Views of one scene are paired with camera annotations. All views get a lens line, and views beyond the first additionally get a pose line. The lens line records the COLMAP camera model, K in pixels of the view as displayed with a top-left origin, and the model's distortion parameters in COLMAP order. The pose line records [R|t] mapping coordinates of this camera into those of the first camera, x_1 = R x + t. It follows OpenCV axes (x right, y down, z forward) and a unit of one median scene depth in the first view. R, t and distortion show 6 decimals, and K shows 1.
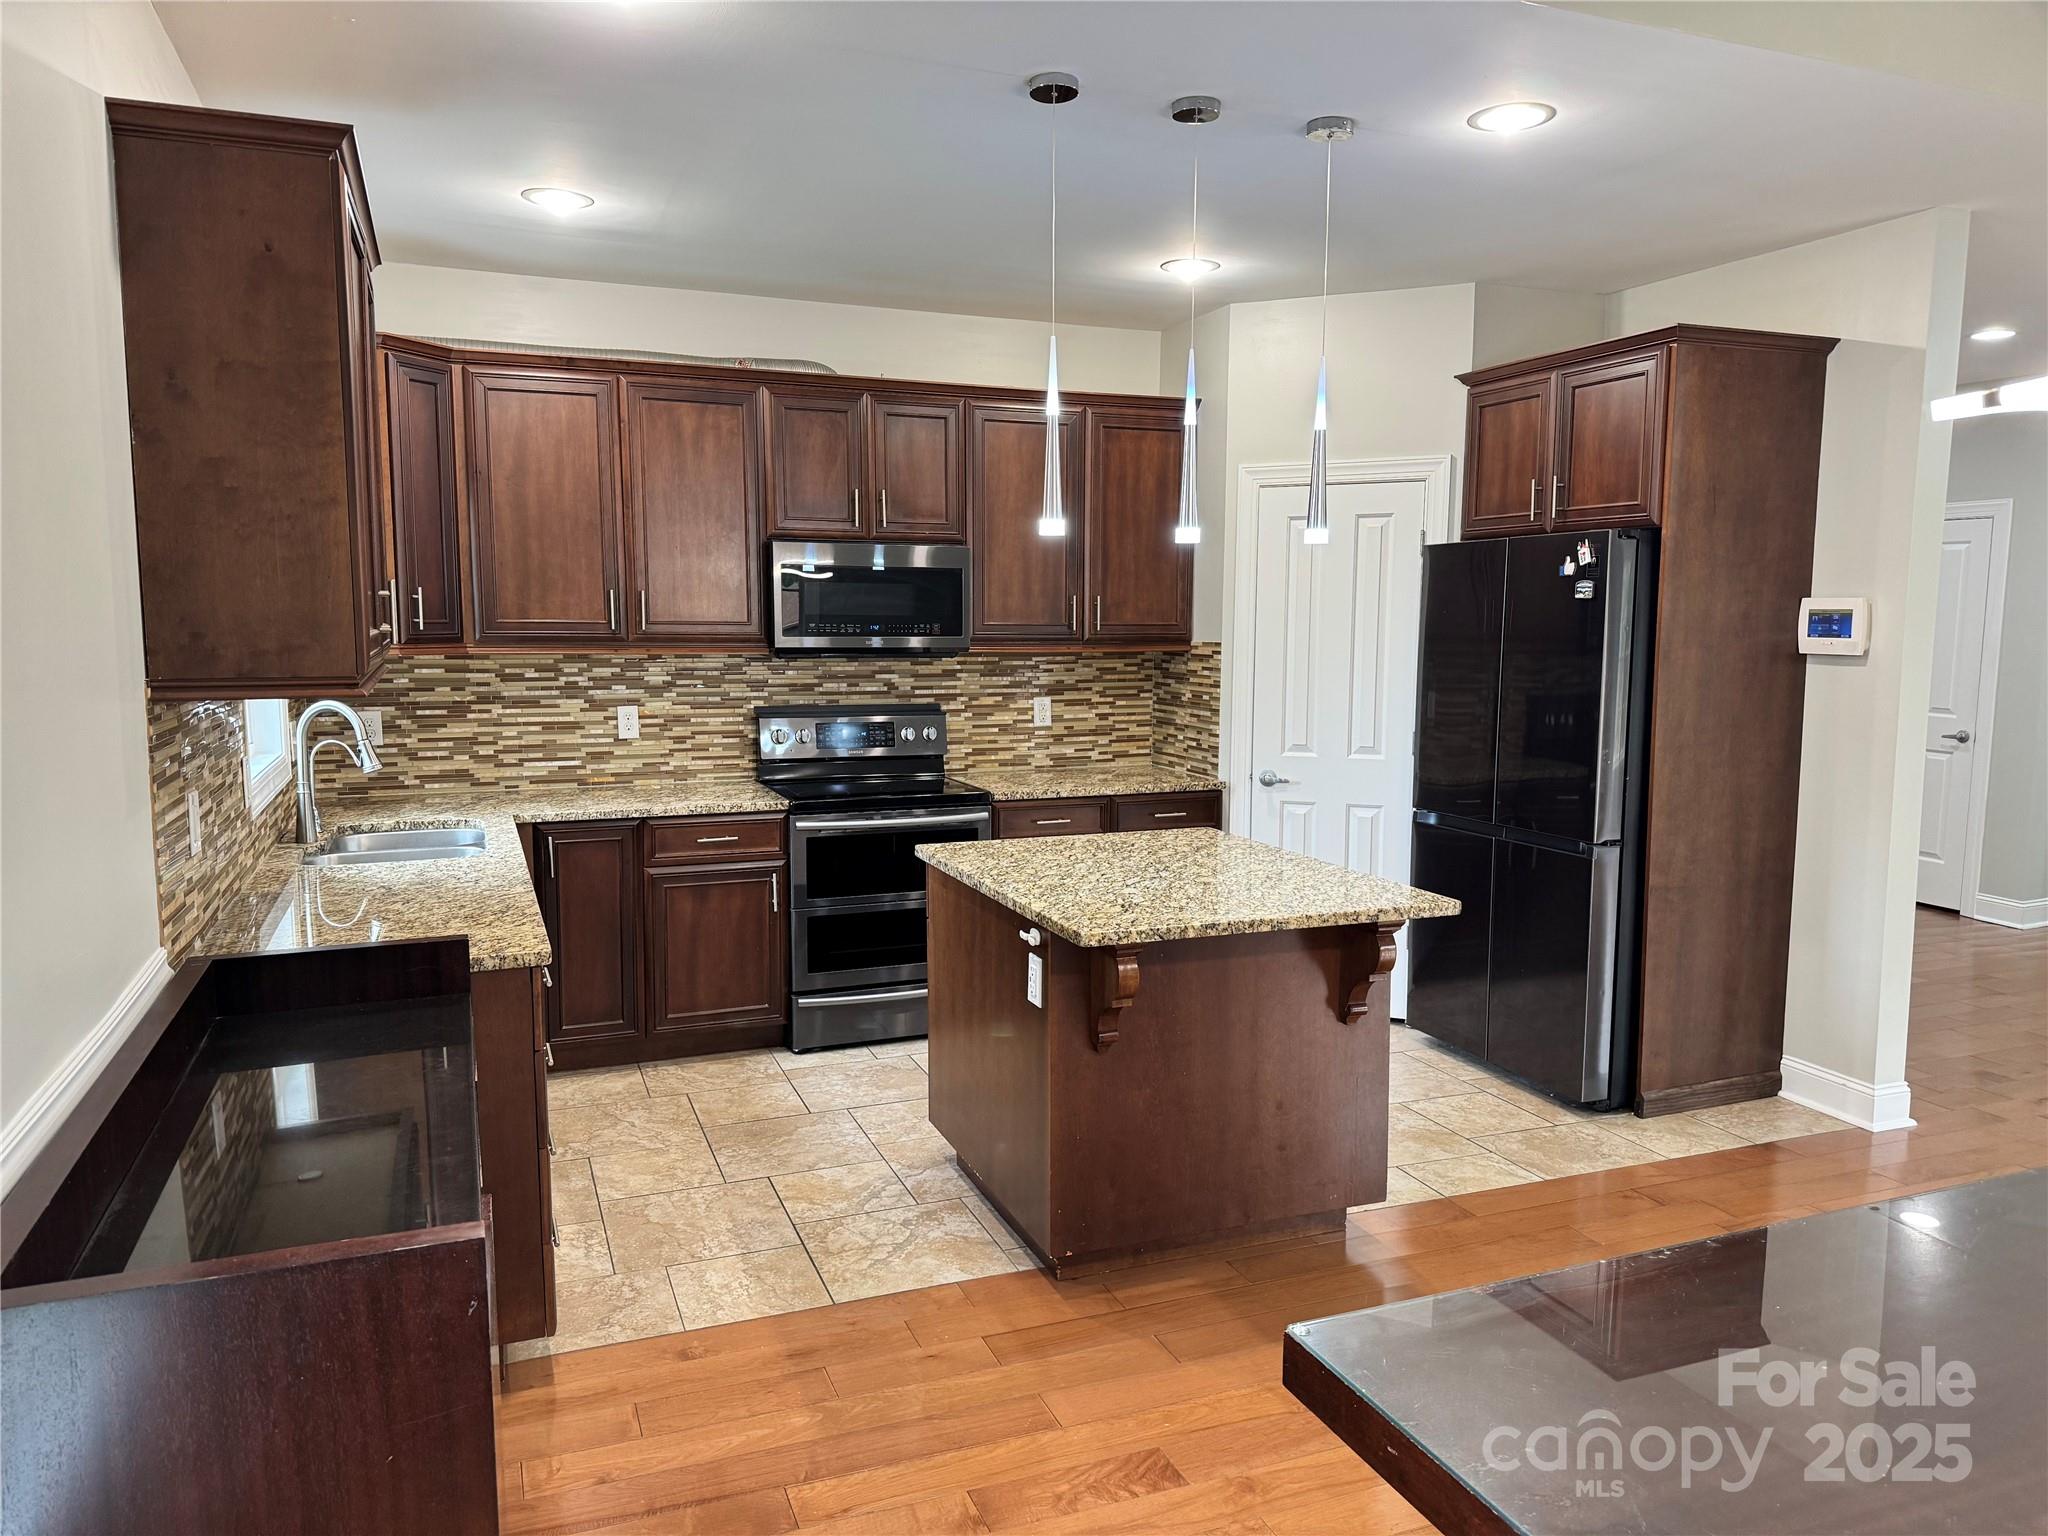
lens RADIAL K [[1413.6, 0, 999.4], [0, 1413.6, 787.7], [0, 0, 1]] dist [0.077709, -0.078402]
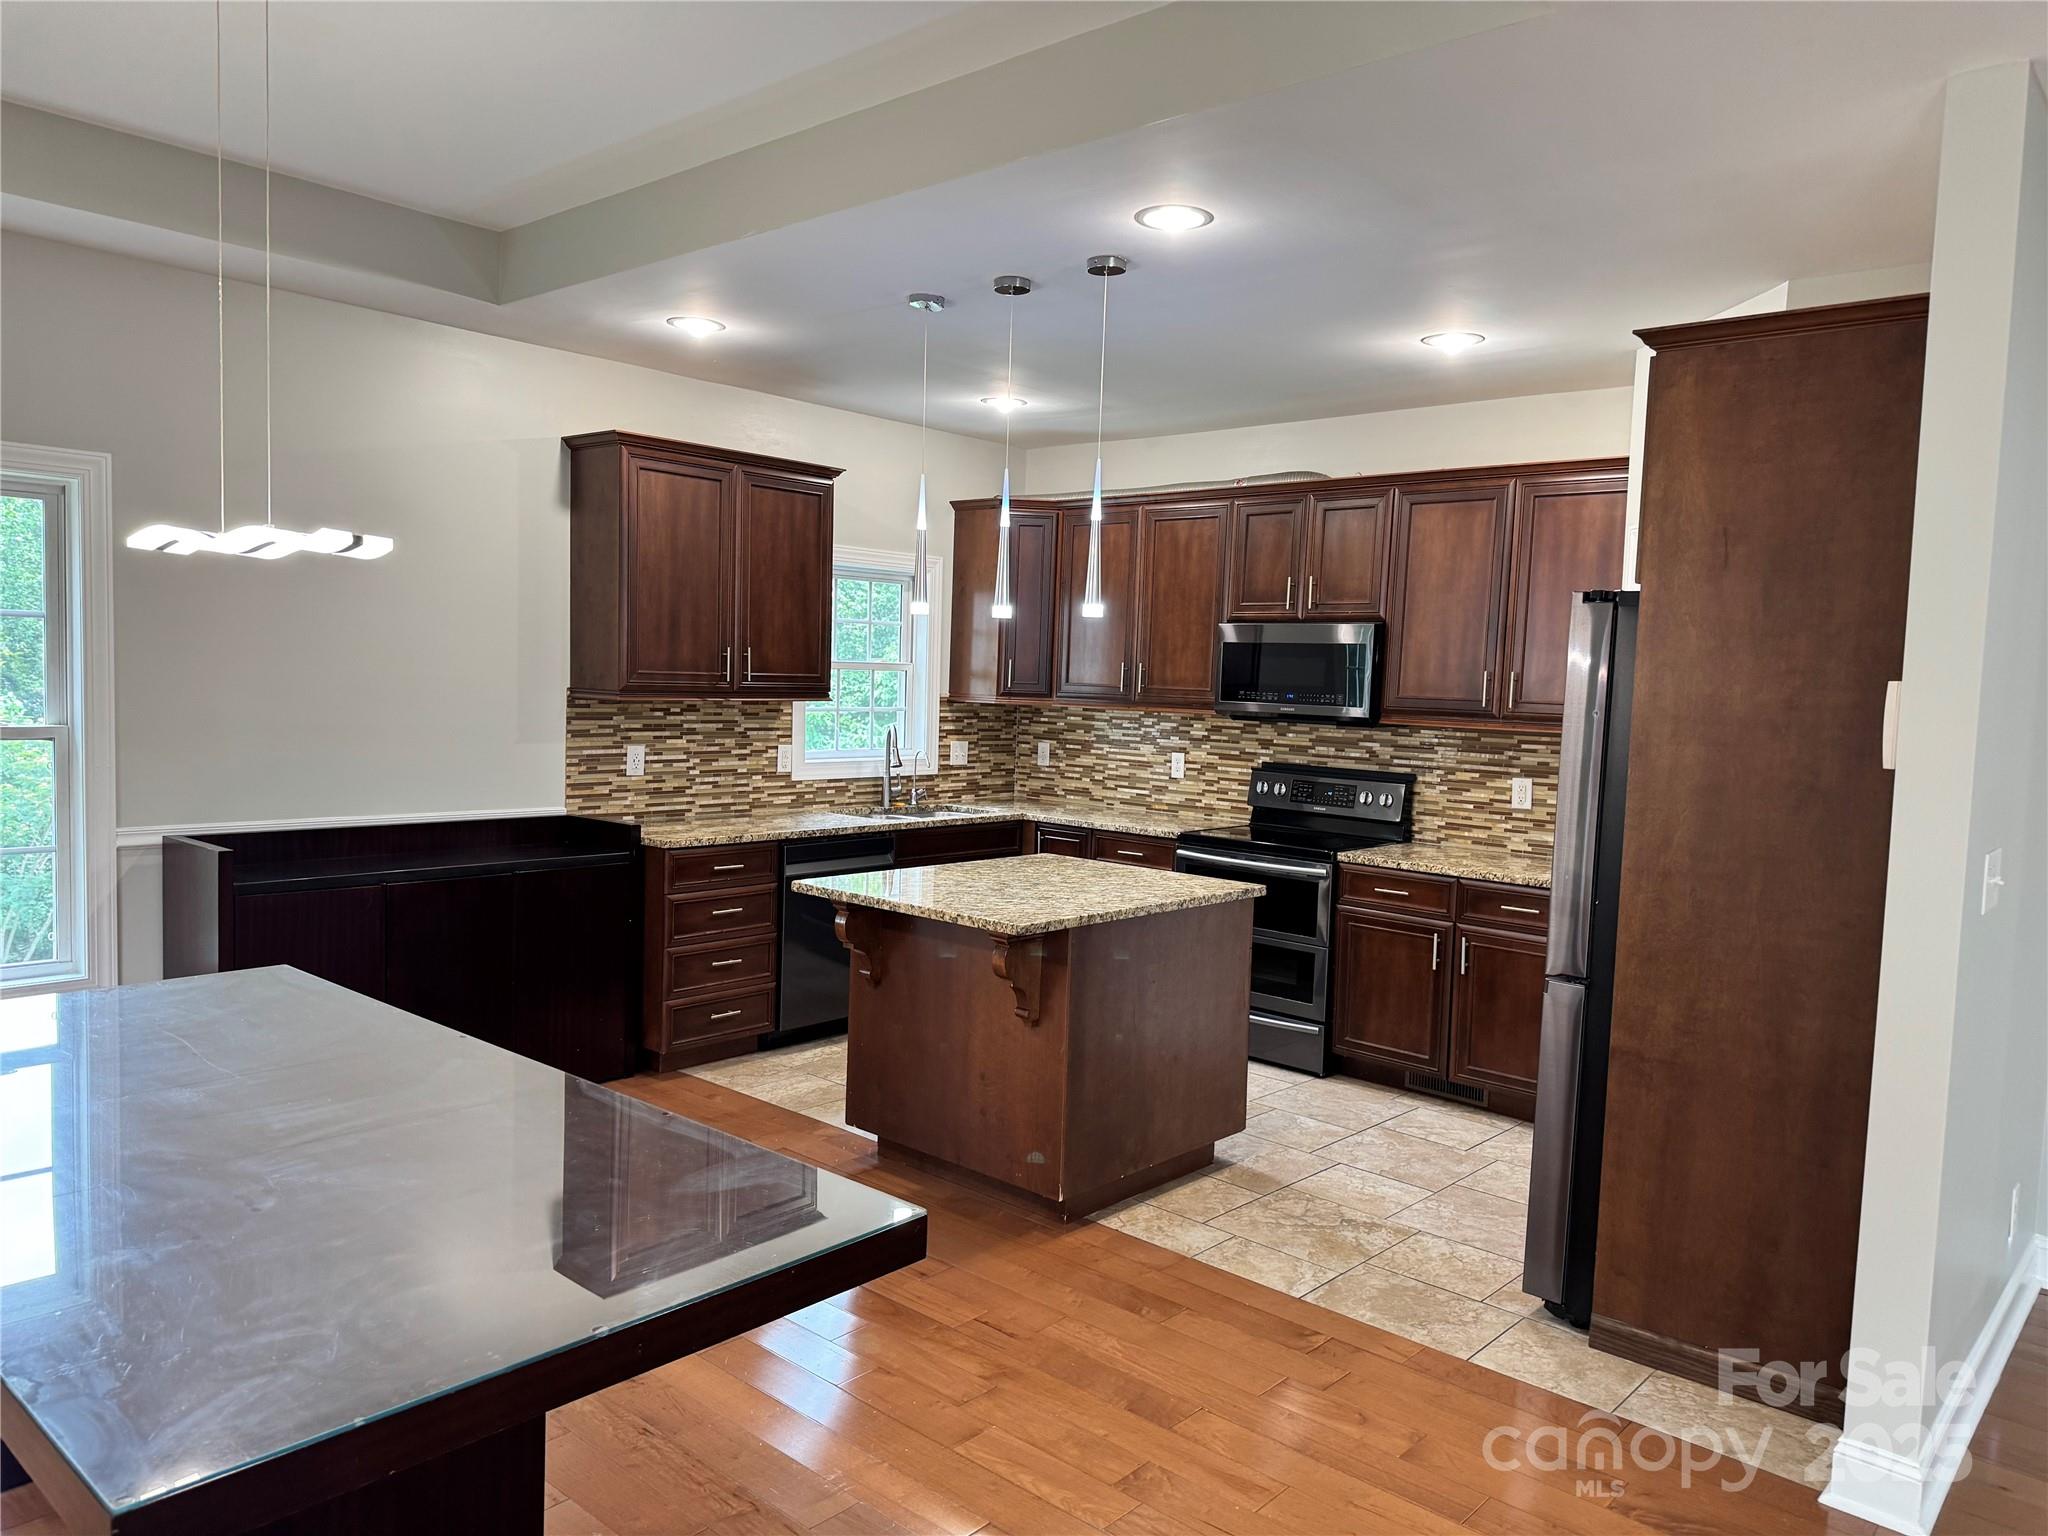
lens RADIAL K [[1413.6, 0, 1039.0], [0, 1413.6, 792.4], [0, 0, 1]] dist [0.077709, -0.078402]
pose [[0.462107, 0.088420, -0.882405, 0.840600], [-0.144564, 0.989218, 0.023416, -0.034461], [0.874962, 0.116743, 0.469907, 0.298322]]
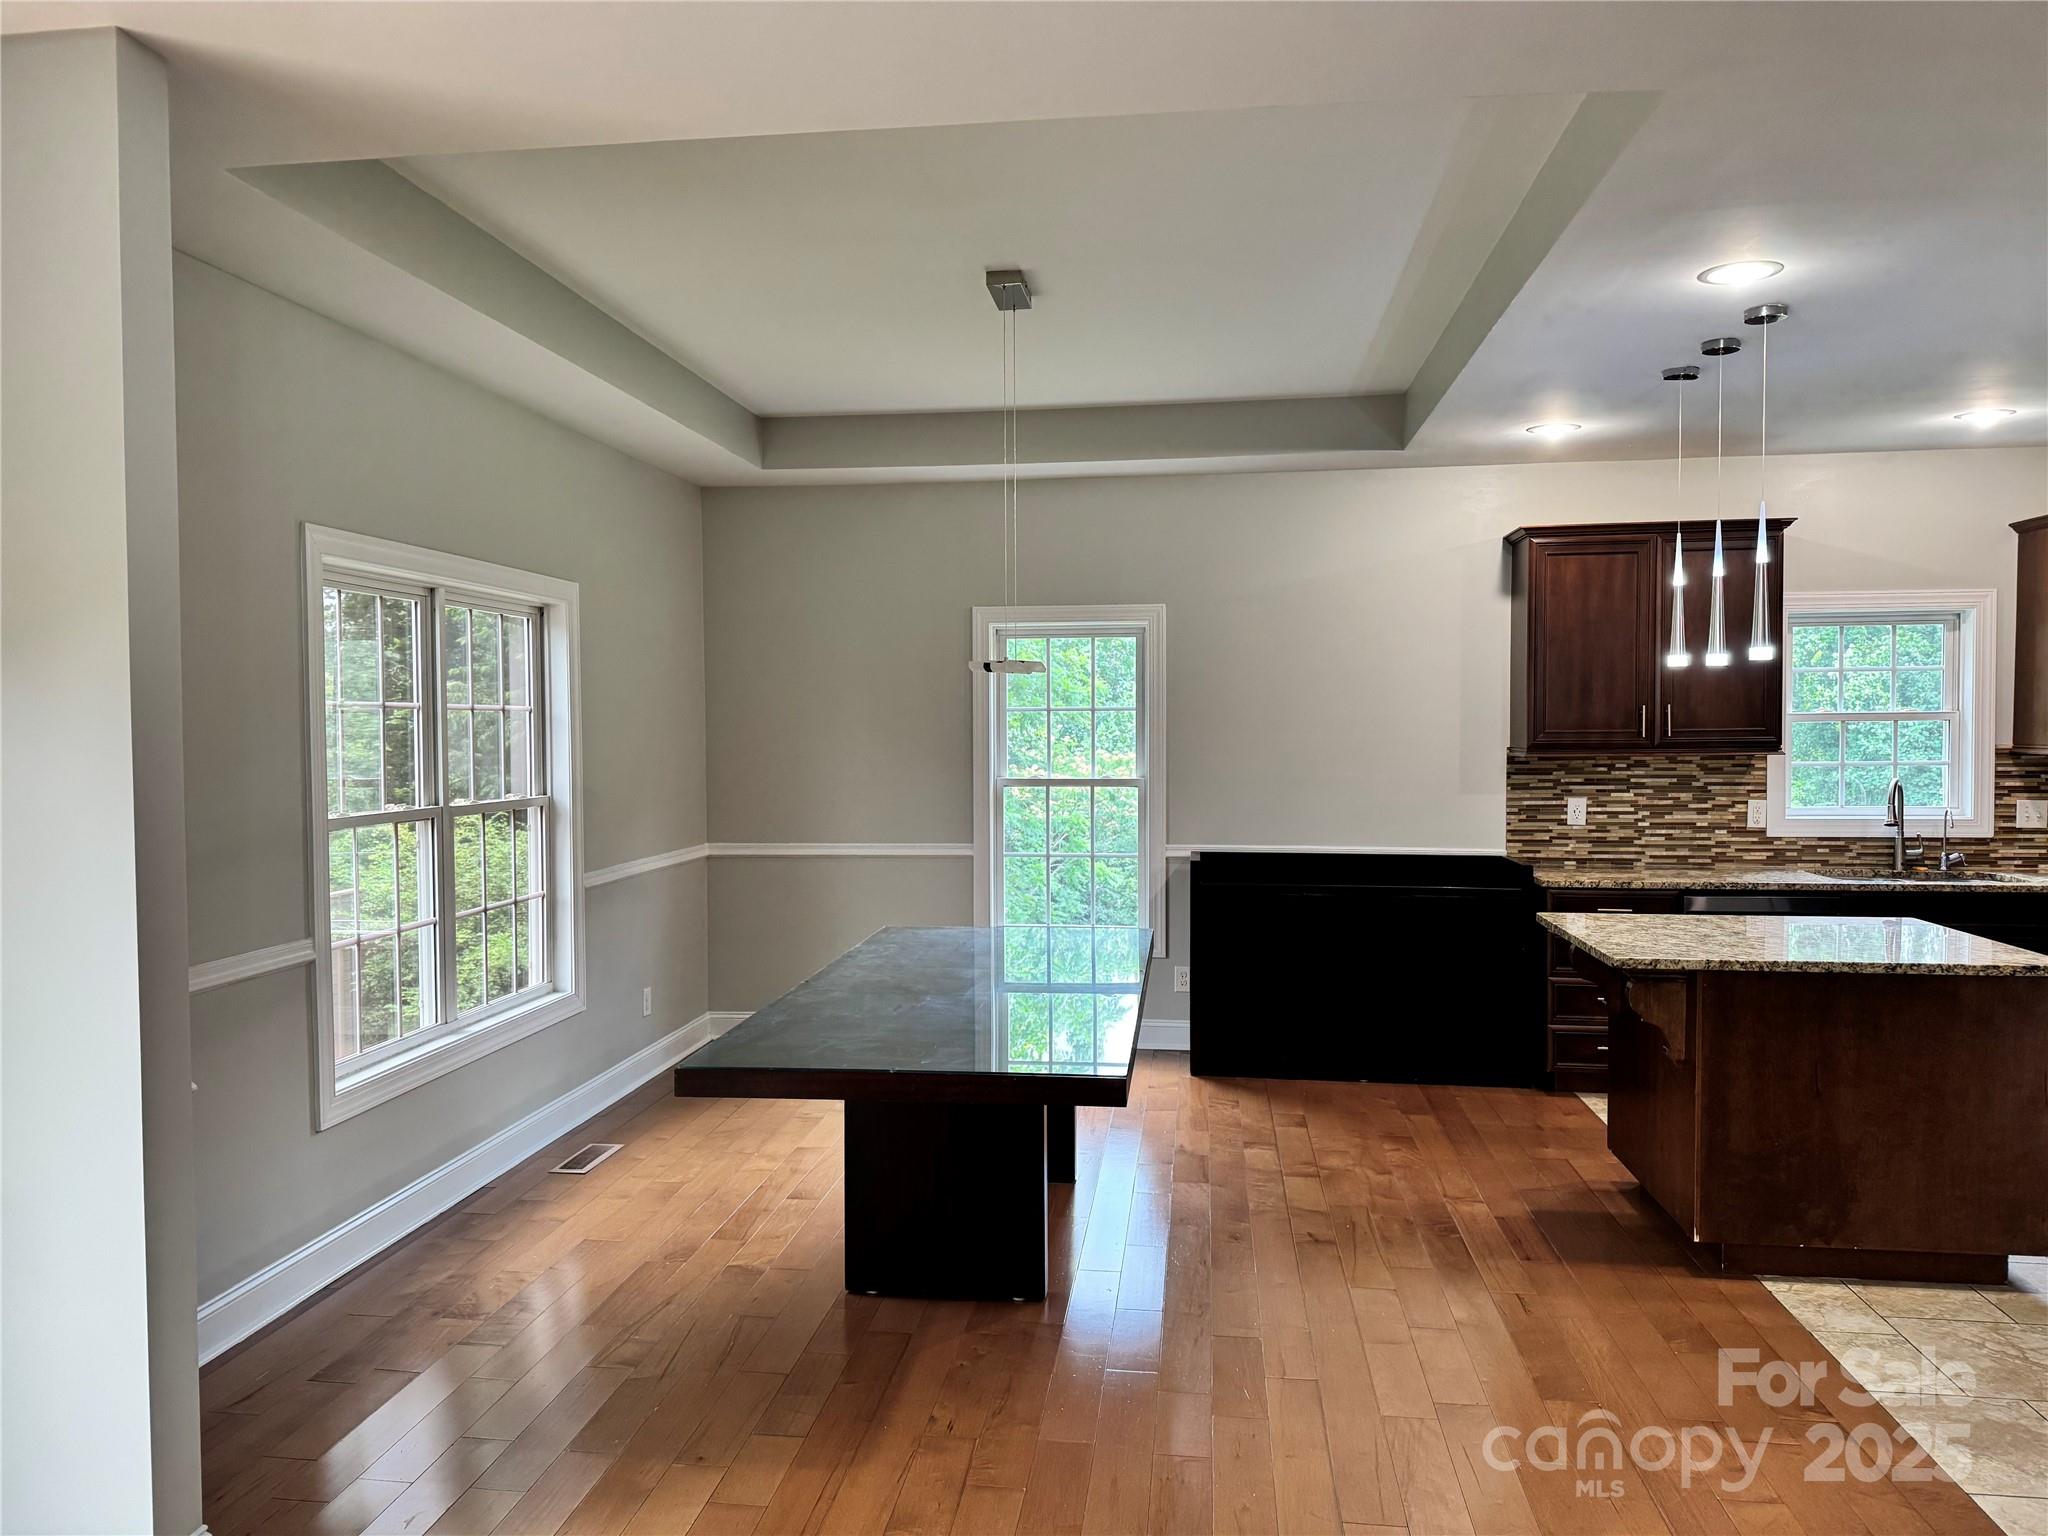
lens RADIAL K [[1413.6, 0, 1018.0], [0, 1413.6, 775.1], [0, 0, 1]] dist [0.077709, -0.078402]
pose [[-0.454369, 0.033492, -0.890184, 1.034098], [-0.108717, 0.989738, 0.092729, -0.081123], [0.884155, 0.138912, -0.446065, 0.664702]]
